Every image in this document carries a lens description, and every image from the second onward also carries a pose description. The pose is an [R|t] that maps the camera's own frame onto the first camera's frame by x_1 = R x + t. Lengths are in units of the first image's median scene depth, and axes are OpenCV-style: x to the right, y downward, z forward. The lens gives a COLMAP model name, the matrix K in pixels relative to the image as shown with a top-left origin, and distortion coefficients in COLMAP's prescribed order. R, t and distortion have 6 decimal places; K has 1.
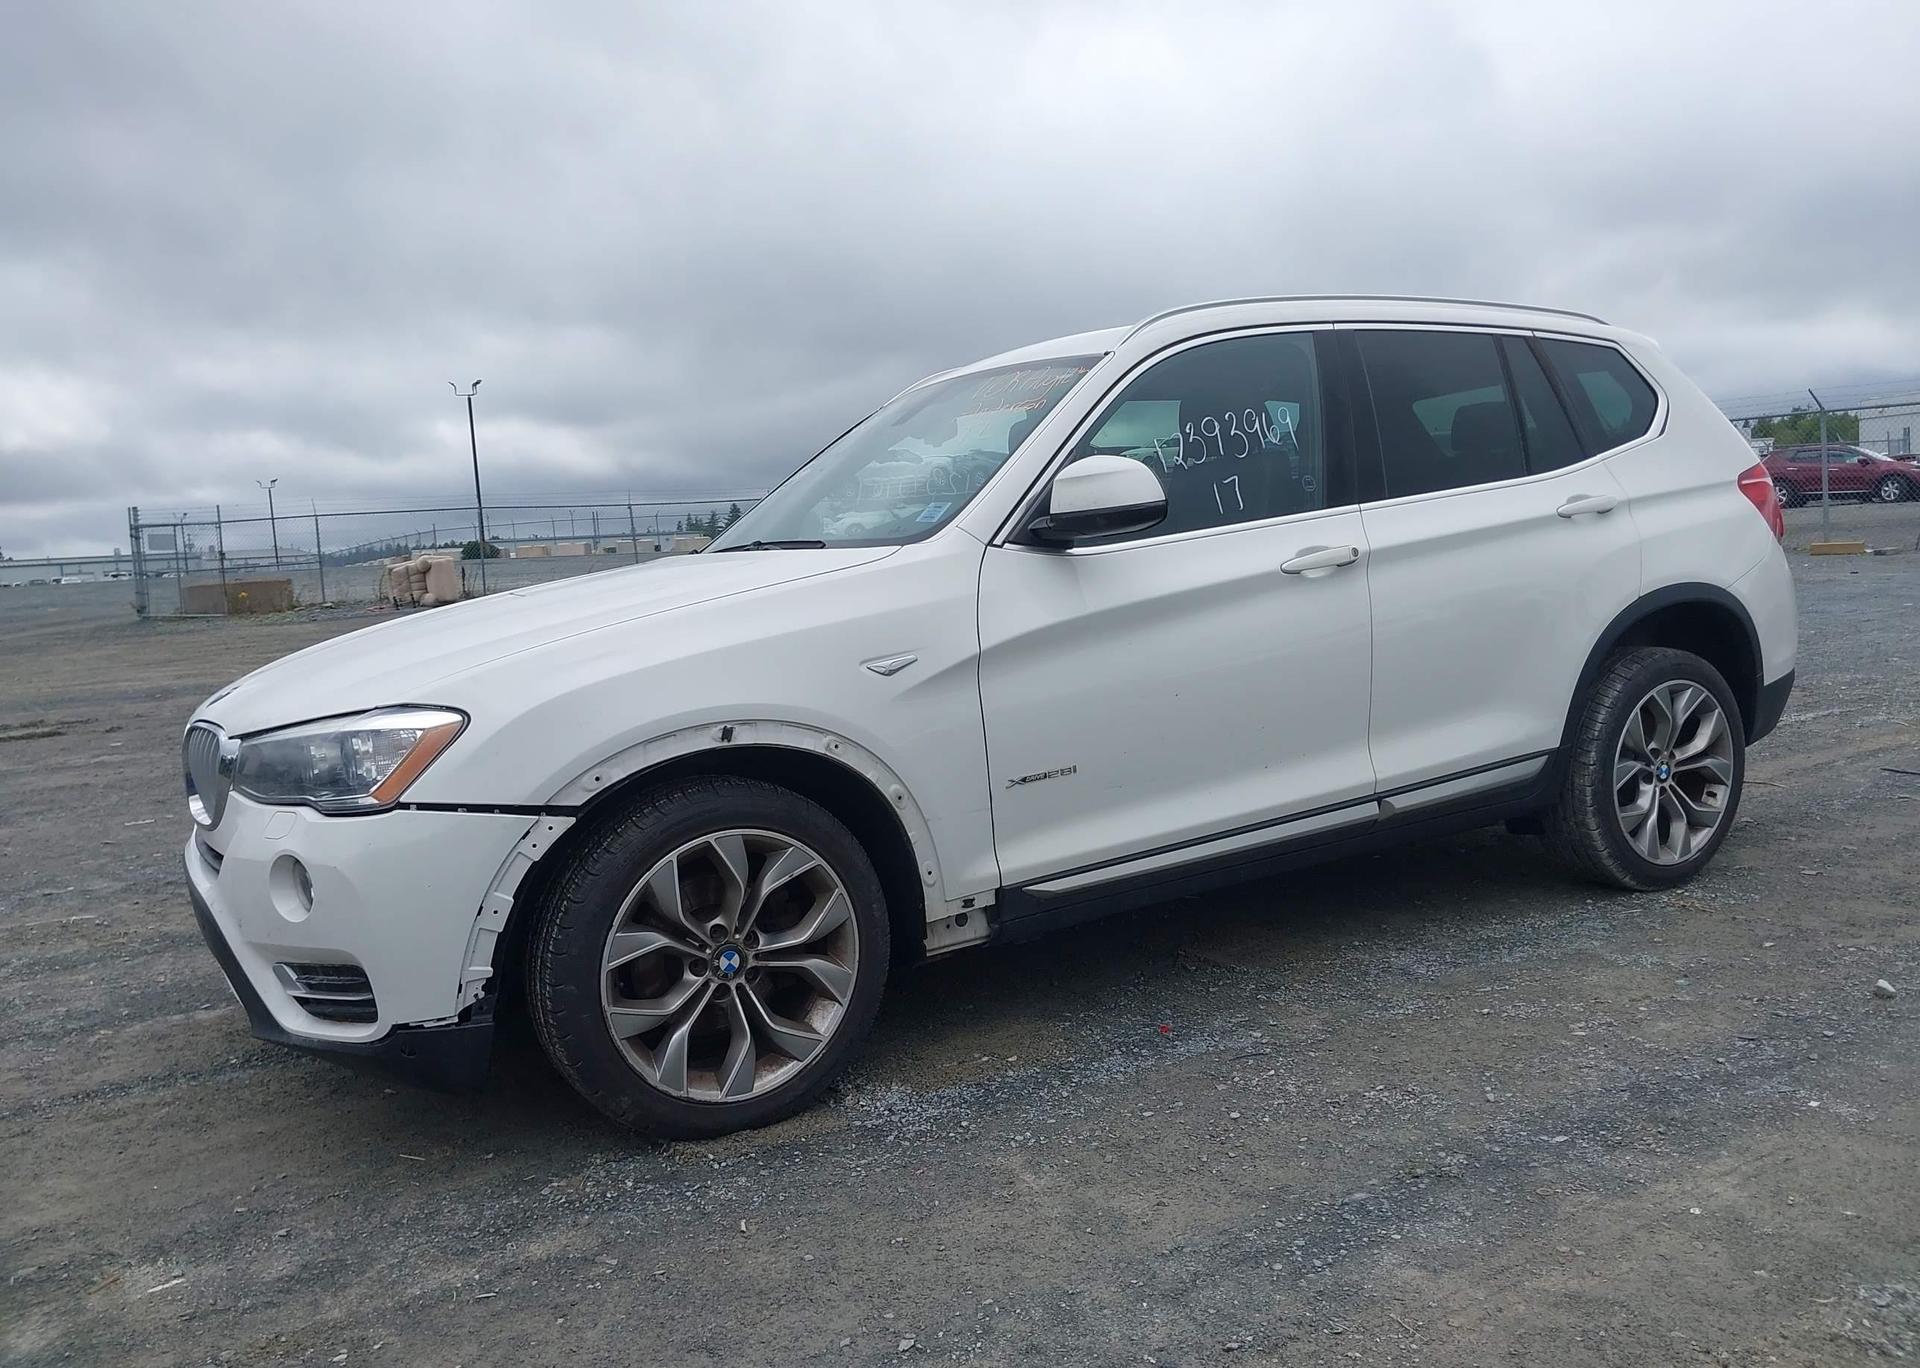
lens RADIAL K [[1499.3, 0, 975.5], [0, 1499.3, 718.5], [0, 0, 1]] dist [0.027961, -0.029394]
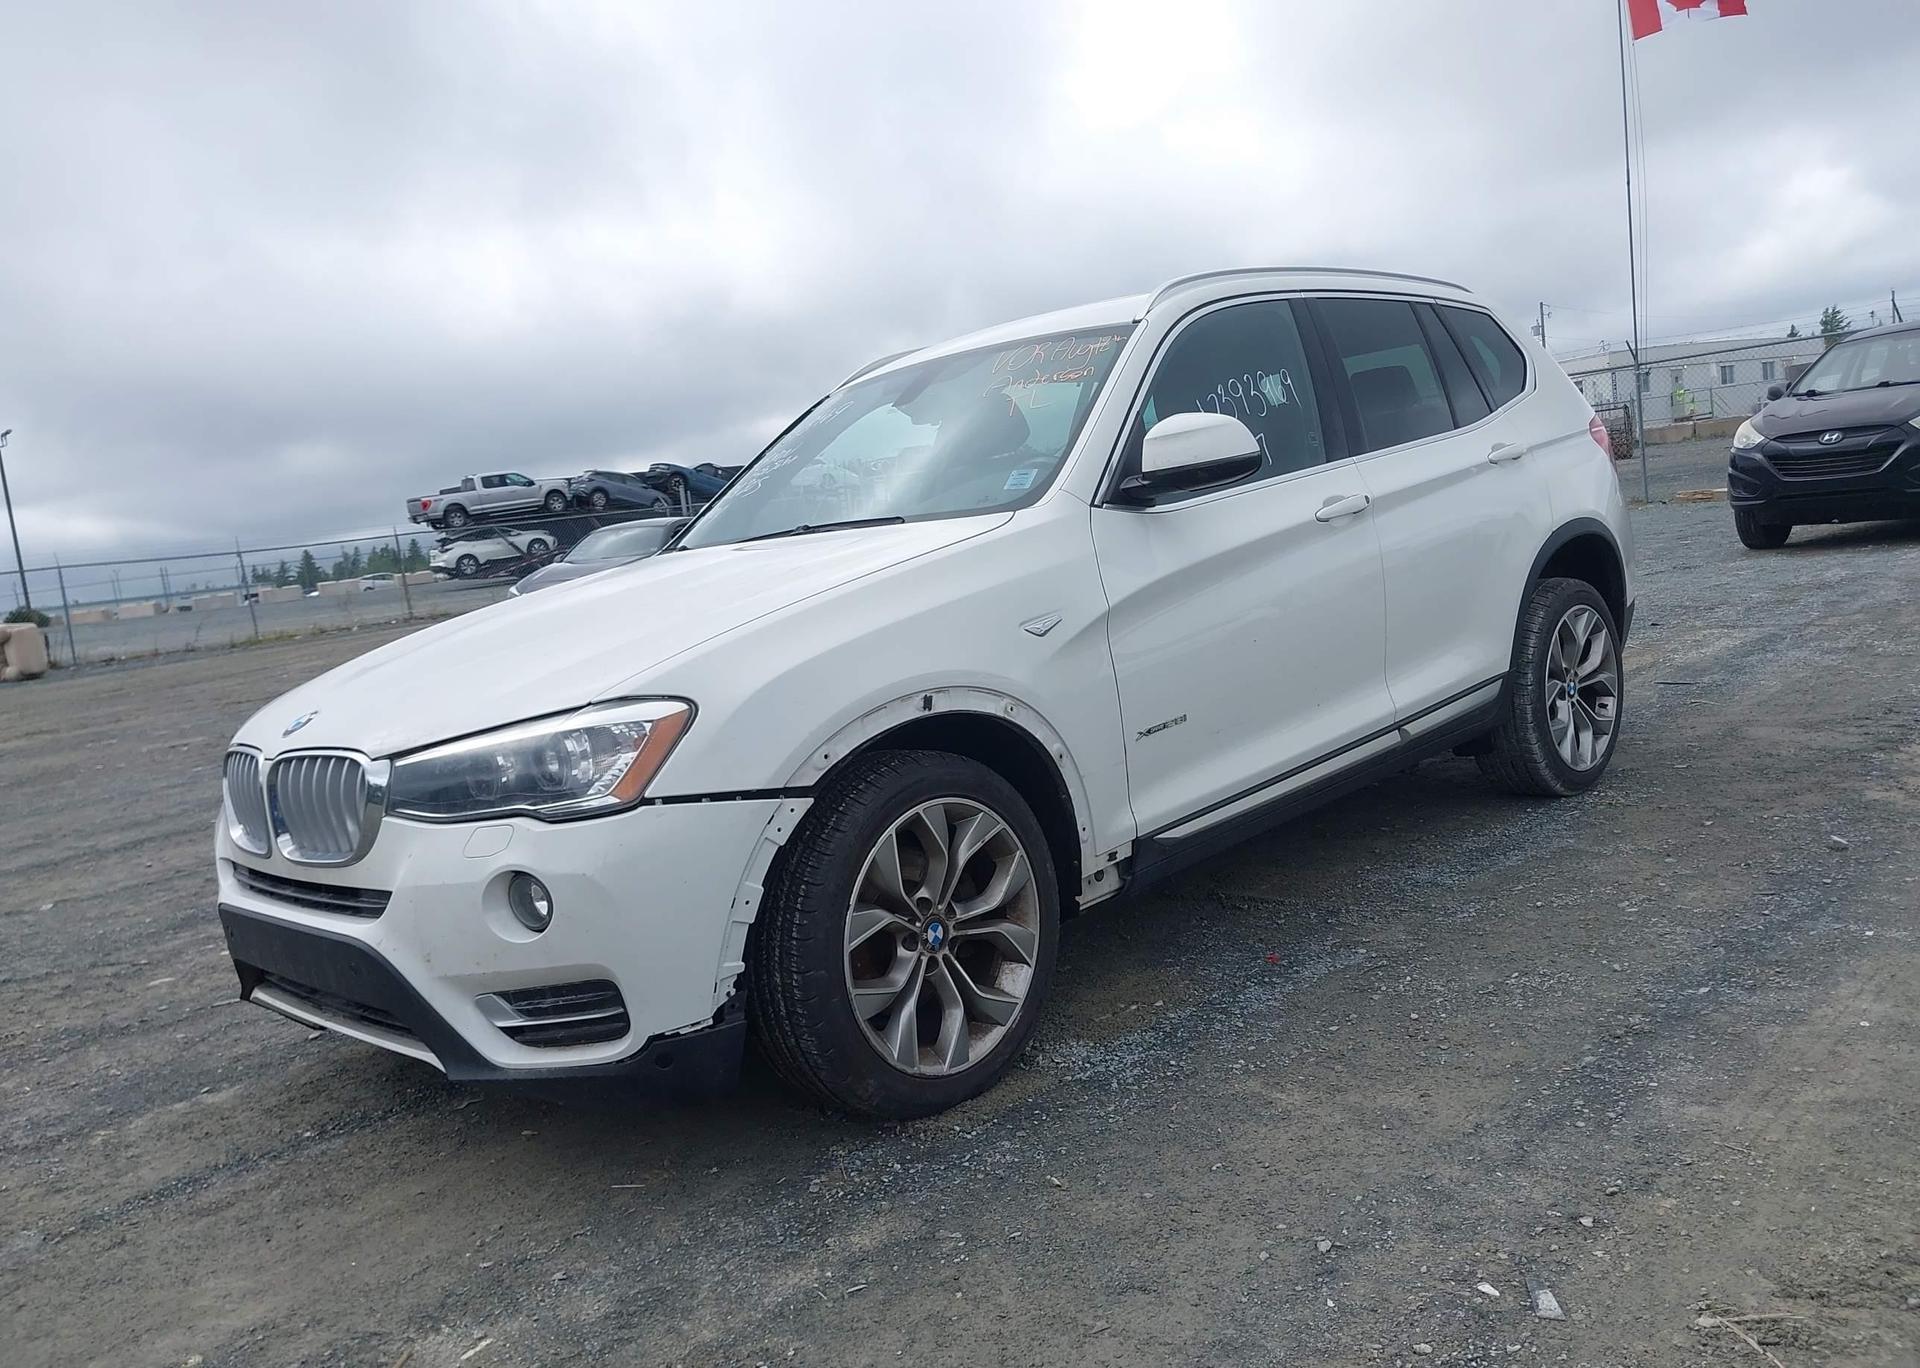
lens RADIAL K [[1499.3, 0, 975.6], [0, 1499.3, 729.3], [0, 0, 1]] dist [0.027961, -0.029394]
pose [[0.964399, -0.094087, 0.247146, -0.337768], [0.095608, 0.995402, 0.005867, 0.022456], [-0.246562, 0.017971, 0.968960, 0.032846]]
